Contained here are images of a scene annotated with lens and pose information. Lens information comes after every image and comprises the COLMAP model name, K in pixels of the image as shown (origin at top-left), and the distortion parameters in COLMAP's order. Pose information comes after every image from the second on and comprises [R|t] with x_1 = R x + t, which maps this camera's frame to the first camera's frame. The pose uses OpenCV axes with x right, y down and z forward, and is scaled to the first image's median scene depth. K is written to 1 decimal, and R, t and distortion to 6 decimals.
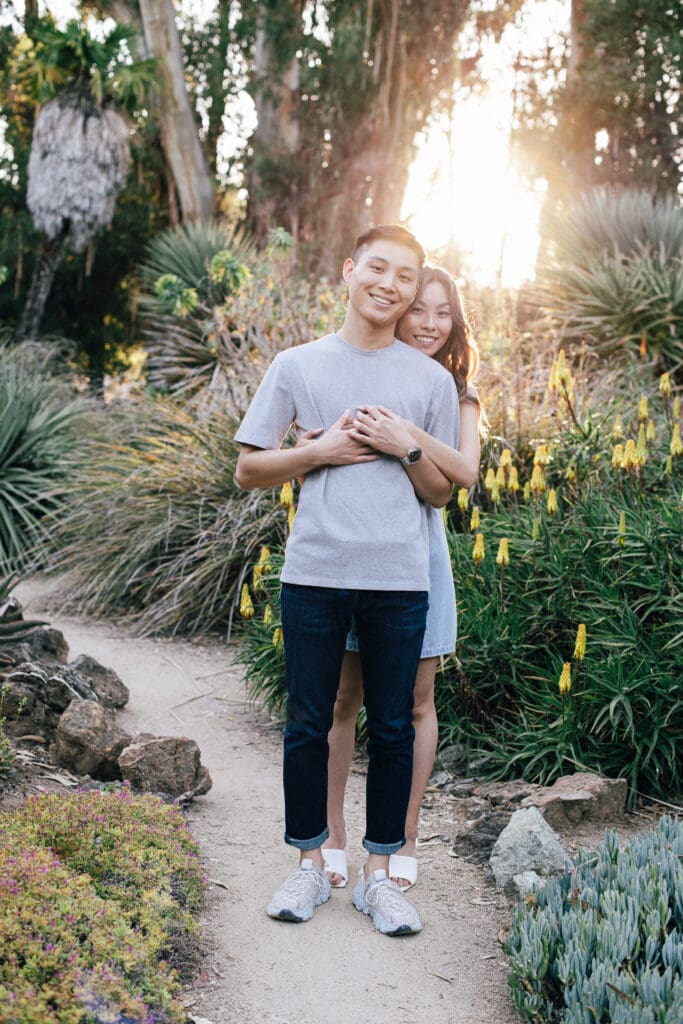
lens RADIAL K [[1495.8, 0, 341.3], [0, 1495.8, 511.8], [0, 0, 1]] dist [-0.124664, 0.000000]
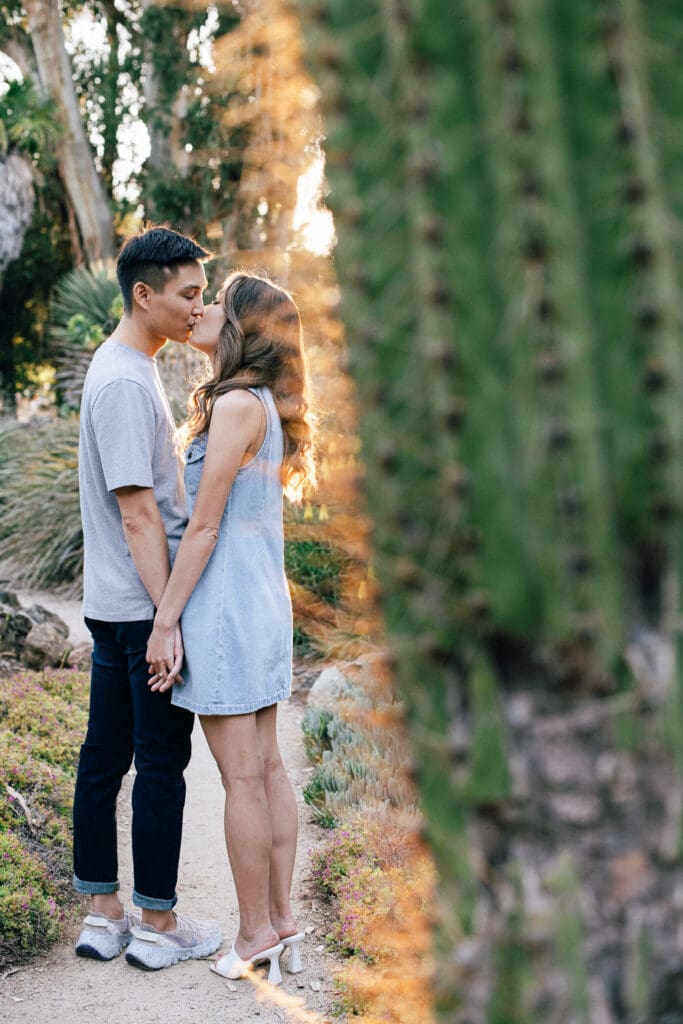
lens RADIAL K [[1495.8, 0, 341.5], [0, 1495.8, 508.7], [0, 0, 1]] dist [-0.124664, 0.000000]
pose [[0.997015, -0.051423, 0.057597, 0.010485], [0.051663, 0.998661, -0.002670, 0.007014], [-0.057382, 0.005637, 0.998336, -0.114868]]
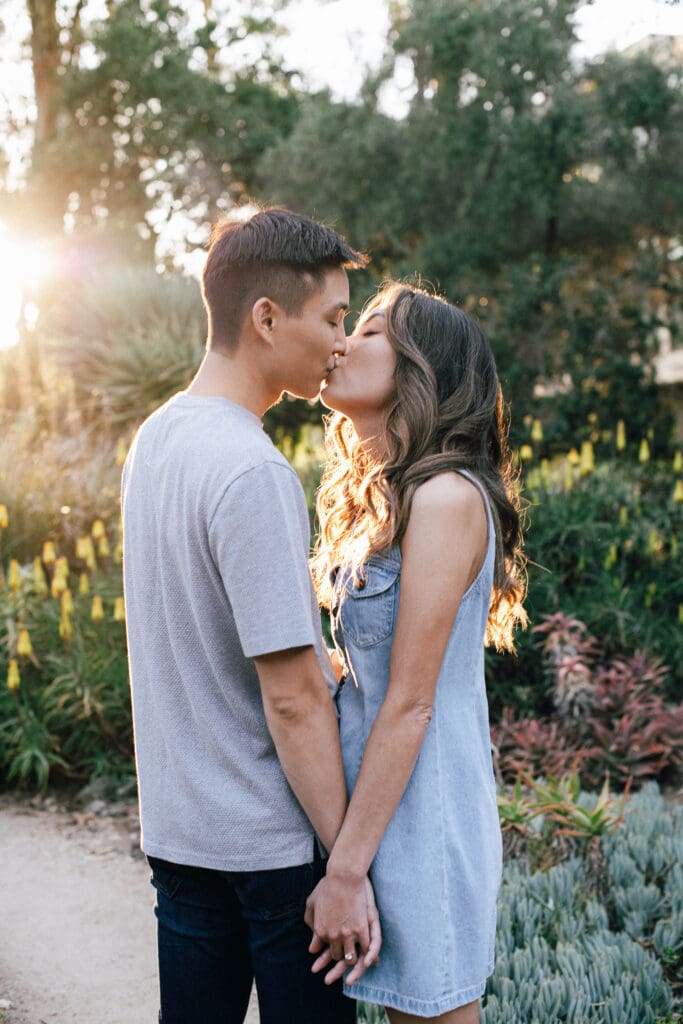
lens RADIAL K [[1495.8, 0, 348.1], [0, 1495.8, 513.4], [0, 0, 1]] dist [-0.124664, 0.000000]
pose [[0.935108, -0.094174, 0.341620, -0.030275], [0.105044, 0.994377, -0.013416, -0.003523], [-0.338435, 0.048430, 0.939743, -0.043330]]
